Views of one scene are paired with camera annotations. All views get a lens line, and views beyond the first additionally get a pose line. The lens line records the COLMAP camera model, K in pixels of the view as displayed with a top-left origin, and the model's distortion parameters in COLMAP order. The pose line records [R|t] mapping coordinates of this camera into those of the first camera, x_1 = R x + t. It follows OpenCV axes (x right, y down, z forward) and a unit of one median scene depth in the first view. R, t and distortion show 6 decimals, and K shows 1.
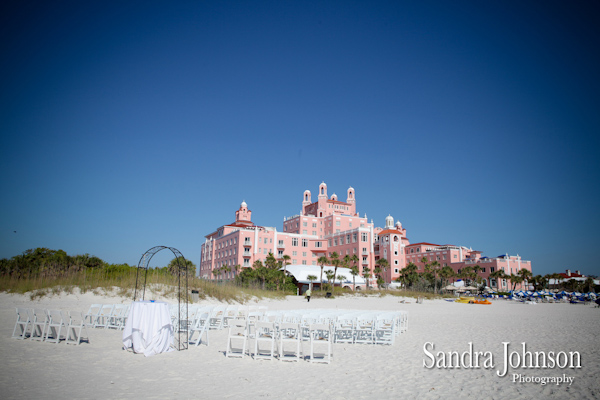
lens RADIAL K [[422.4, 0, 300.2], [0, 422.4, 199.0], [0, 0, 1]] dist [0.001814, 0.001667]
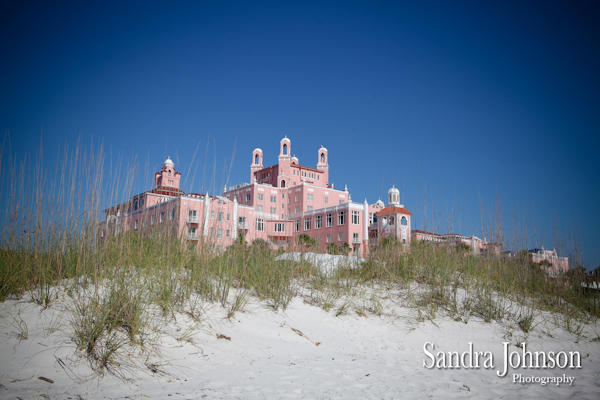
lens RADIAL K [[560.9, 0, 300.0], [0, 560.9, 201.4], [0, 0, 1]] dist [-0.052205, 0.000000]
pose [[0.983897, 0.036399, 0.174991, -0.083870], [-0.044833, 0.998004, 0.044484, 0.024780], [-0.173022, -0.051613, 0.983565, 0.114028]]
